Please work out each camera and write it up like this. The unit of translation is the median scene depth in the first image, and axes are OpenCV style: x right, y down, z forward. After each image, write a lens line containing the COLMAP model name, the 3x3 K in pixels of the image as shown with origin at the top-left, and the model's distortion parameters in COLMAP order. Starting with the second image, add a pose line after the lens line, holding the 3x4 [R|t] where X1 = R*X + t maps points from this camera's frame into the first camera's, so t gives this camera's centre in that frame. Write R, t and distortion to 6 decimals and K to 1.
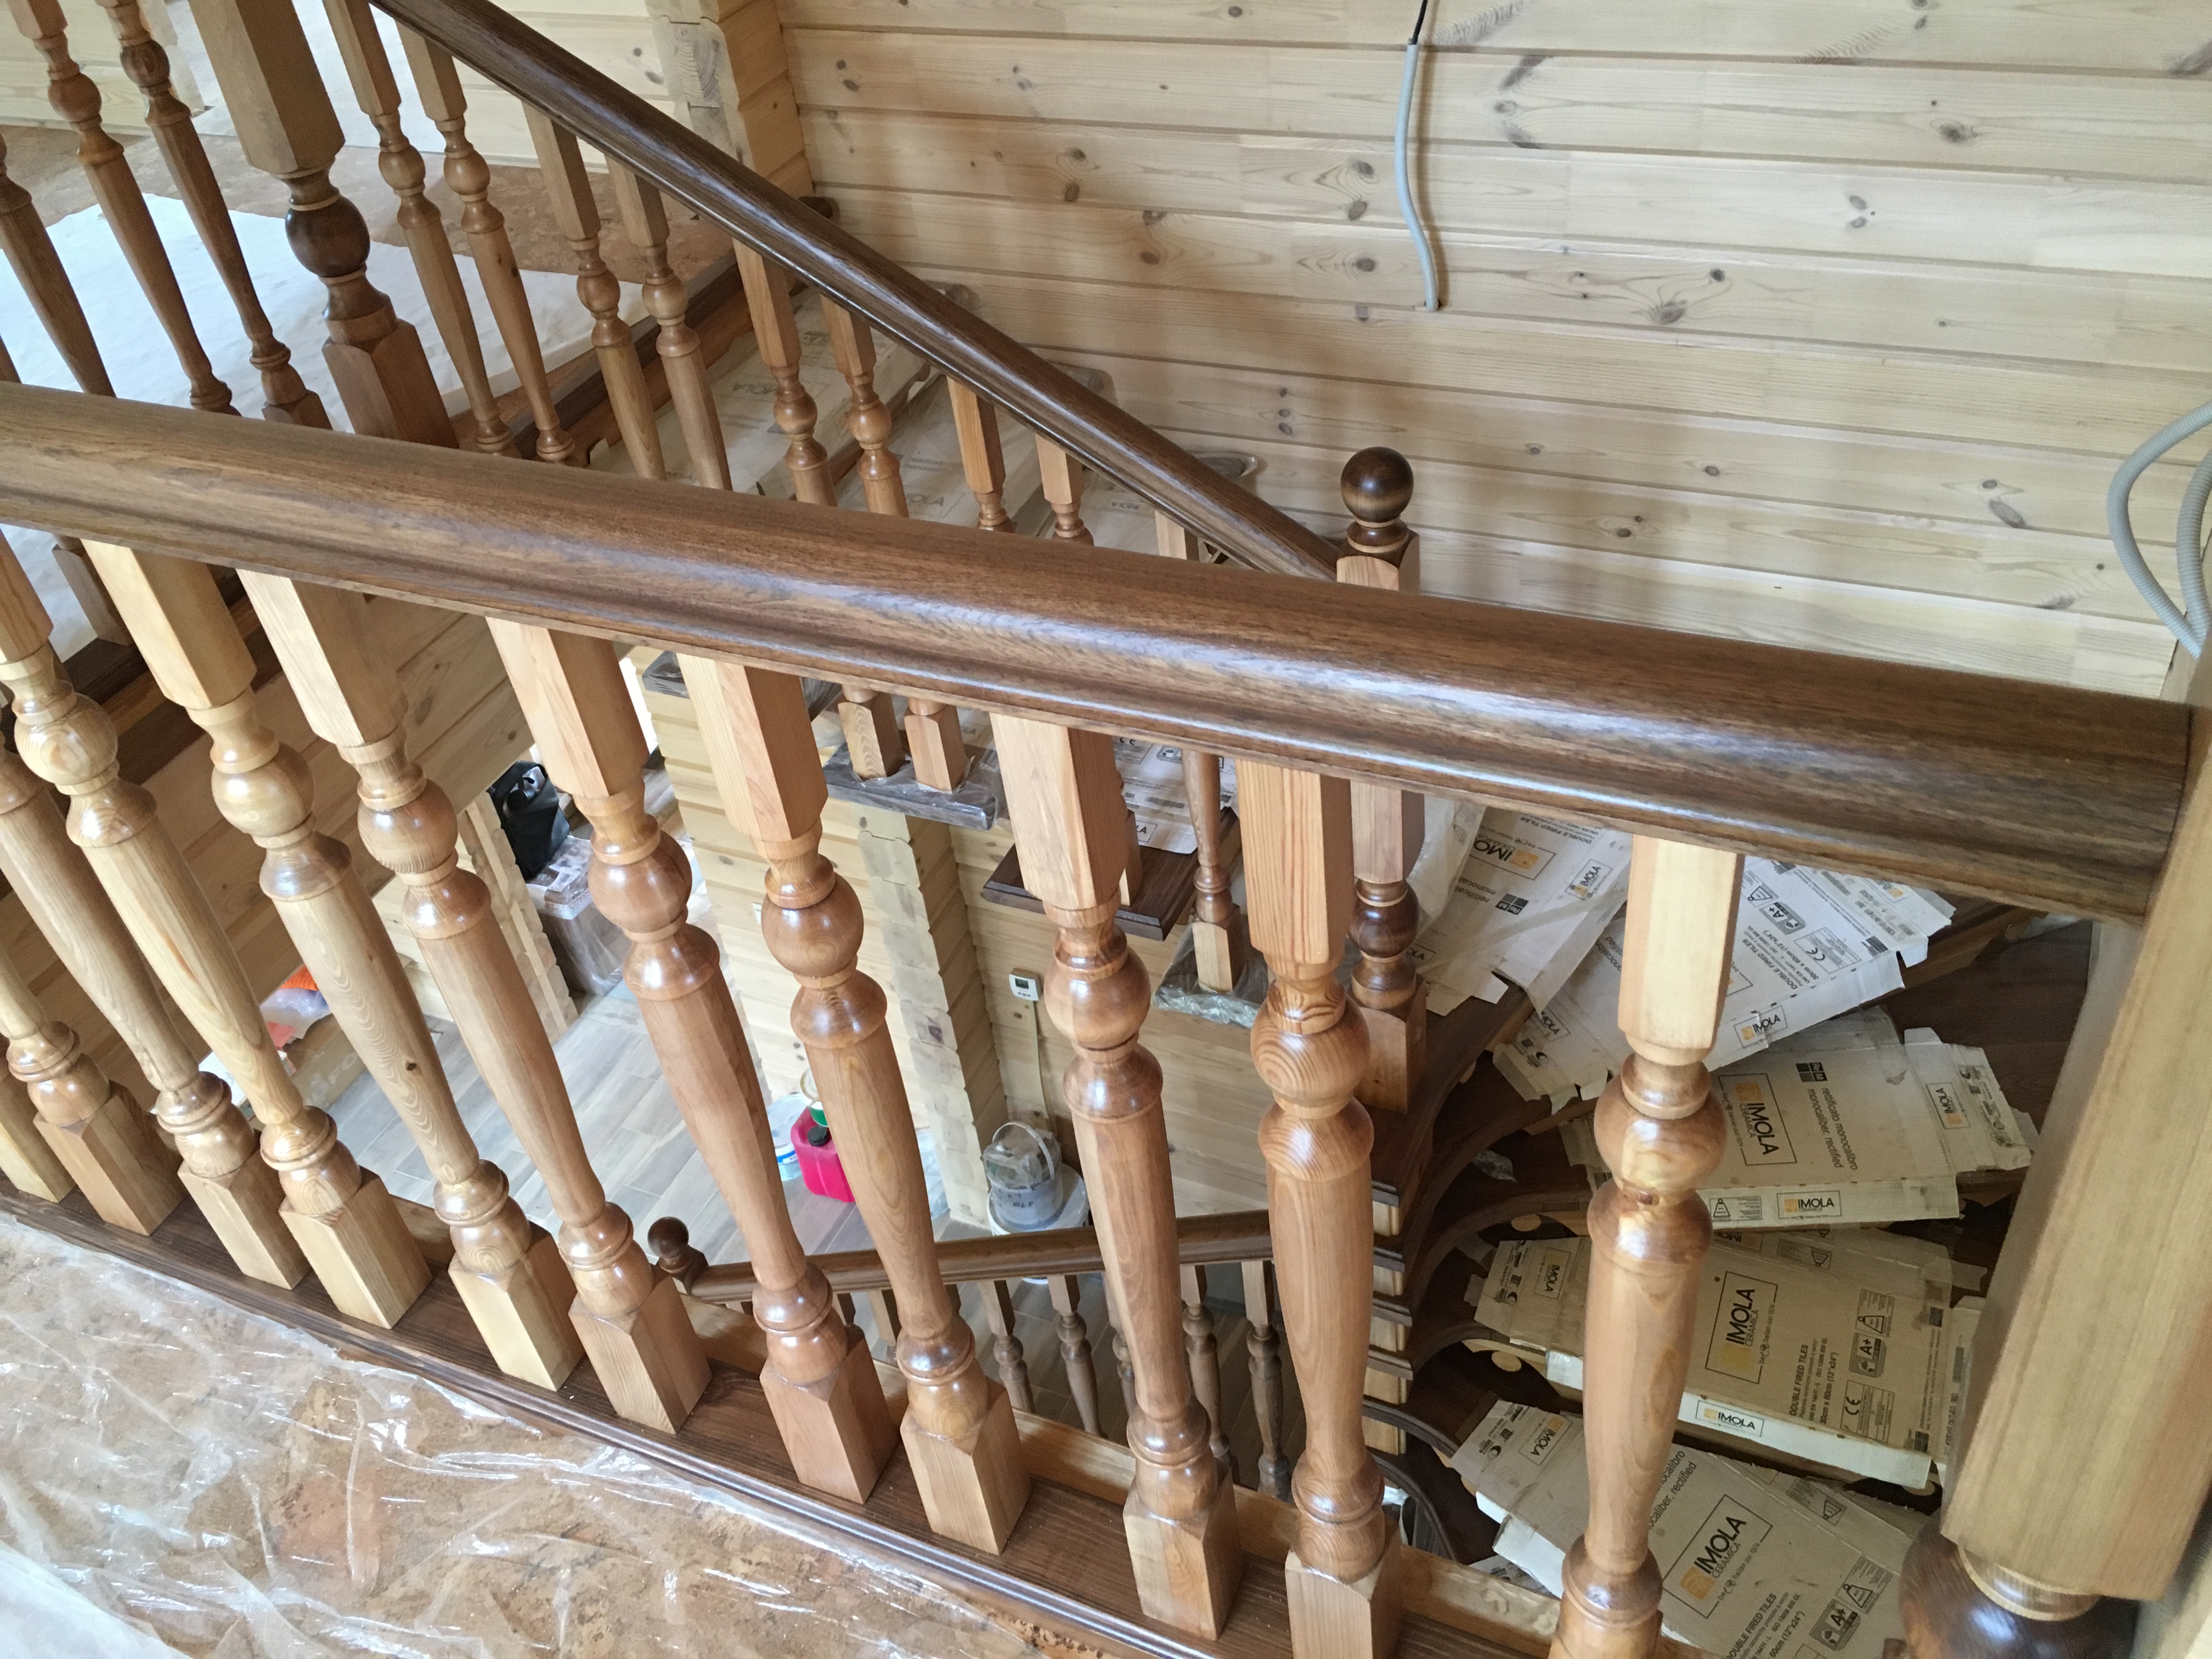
lens RADIAL K [[1897.5, 0, 1106.5], [0, 1897.5, 829.7], [0, 0, 1]] dist [0.077789, -0.104789]
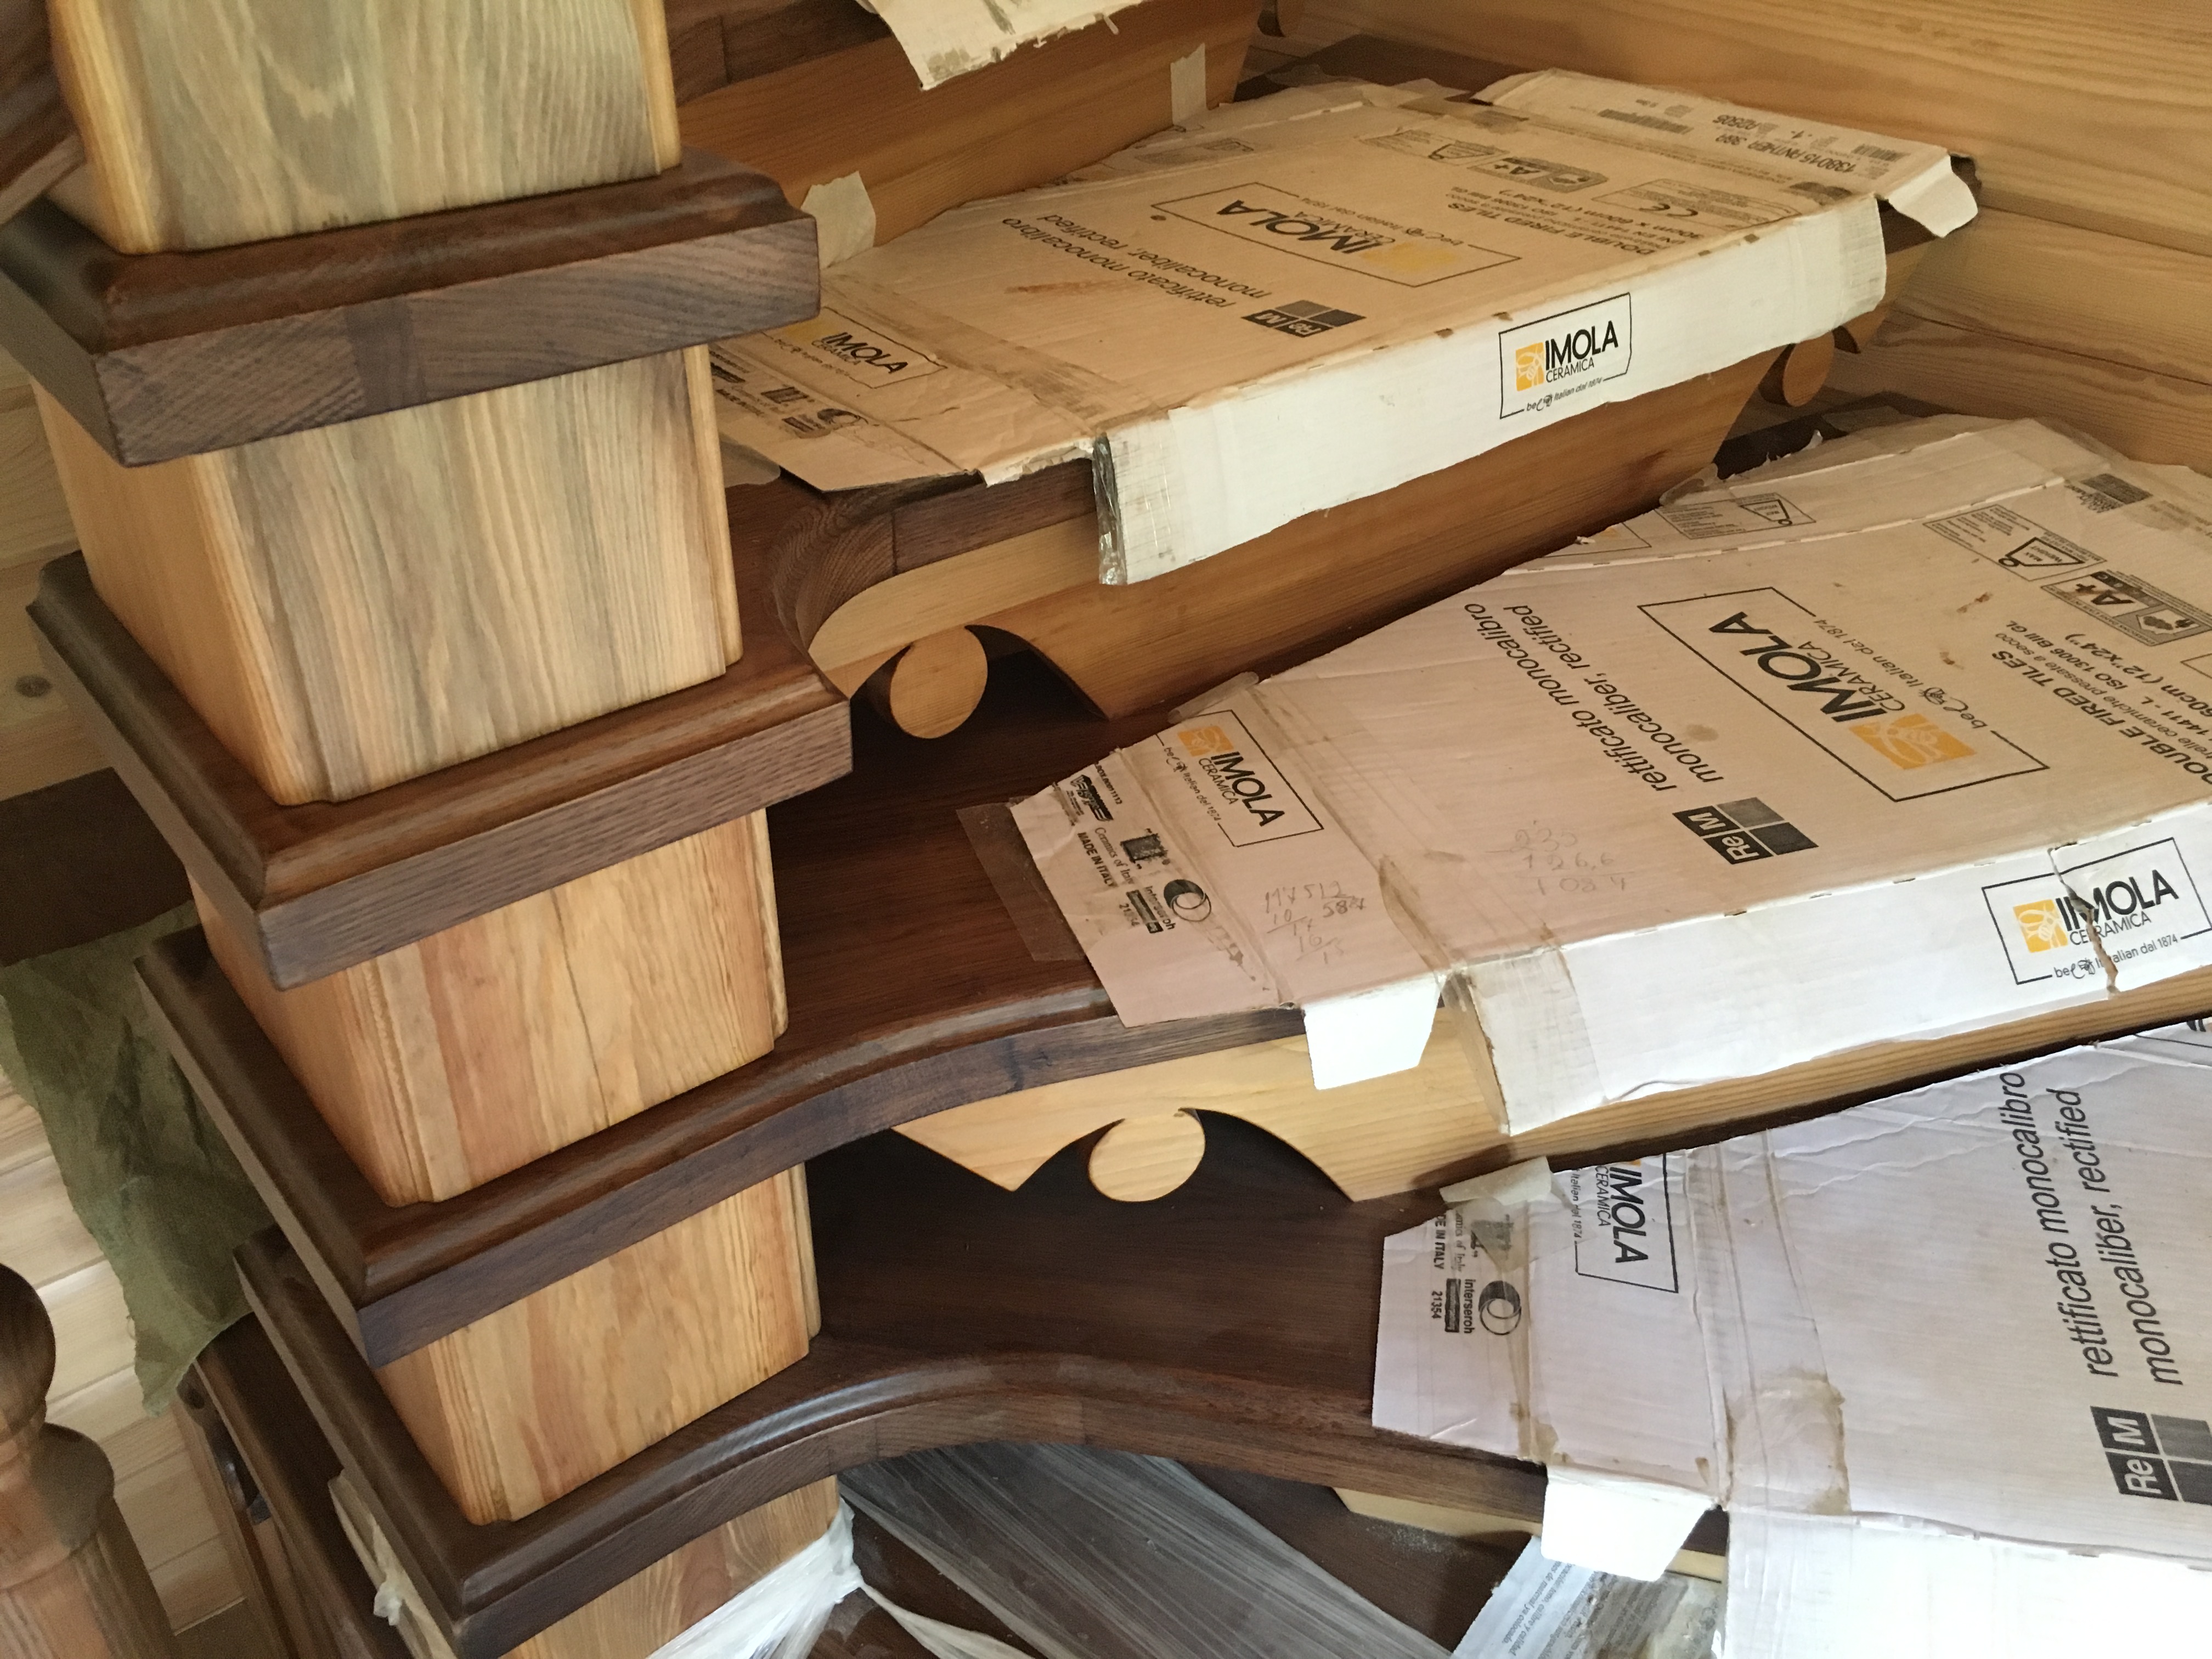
lens RADIAL K [[1897.5, 0, 1104.5], [0, 1897.5, 828.5], [0, 0, 1]] dist [0.077789, -0.104789]
pose [[0.453462, -0.390474, 0.801188, 0.008637], [0.533392, 0.839068, 0.107042, 0.305160], [-0.714048, 0.378808, 0.588761, 0.919433]]
